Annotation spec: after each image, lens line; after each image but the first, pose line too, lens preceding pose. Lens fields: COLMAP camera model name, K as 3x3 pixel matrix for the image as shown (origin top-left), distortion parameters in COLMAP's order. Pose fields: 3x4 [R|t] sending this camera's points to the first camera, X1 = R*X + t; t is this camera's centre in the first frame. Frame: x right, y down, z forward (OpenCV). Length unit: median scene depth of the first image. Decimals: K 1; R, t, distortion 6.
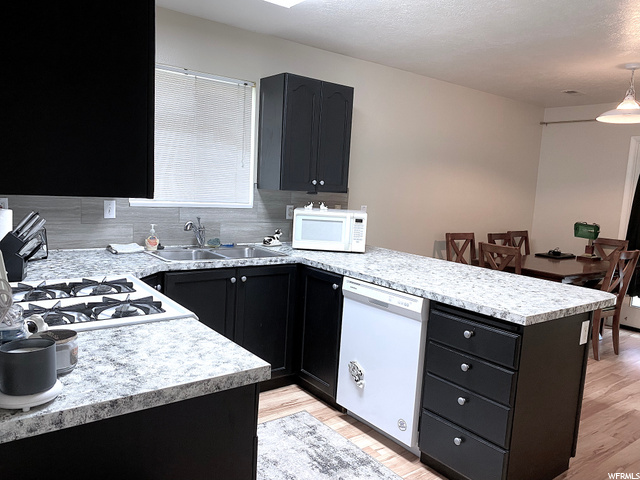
lens RADIAL K [[486.9, 0, 320.7], [0, 486.9, 243.7], [0, 0, 1]] dist [0.057632, -0.038610]
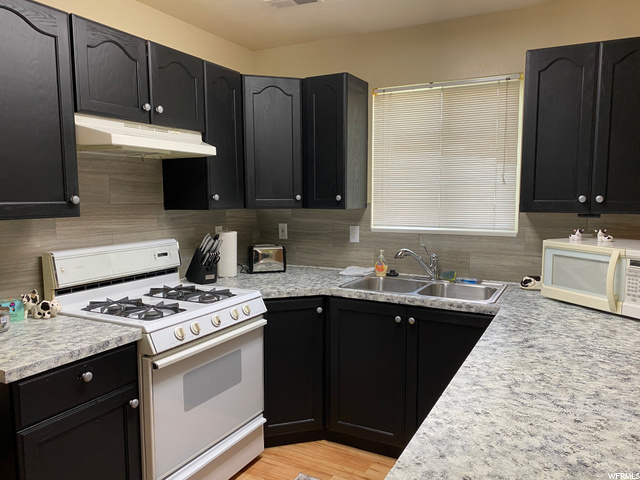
lens RADIAL K [[486.9, 0, 321.7], [0, 486.9, 238.0], [0, 0, 1]] dist [0.057632, -0.038610]
pose [[0.409518, 0.027178, -0.911897, 0.514485], [-0.085601, 0.996291, -0.008749, -0.045578], [0.908277, 0.081643, 0.410325, 0.493968]]
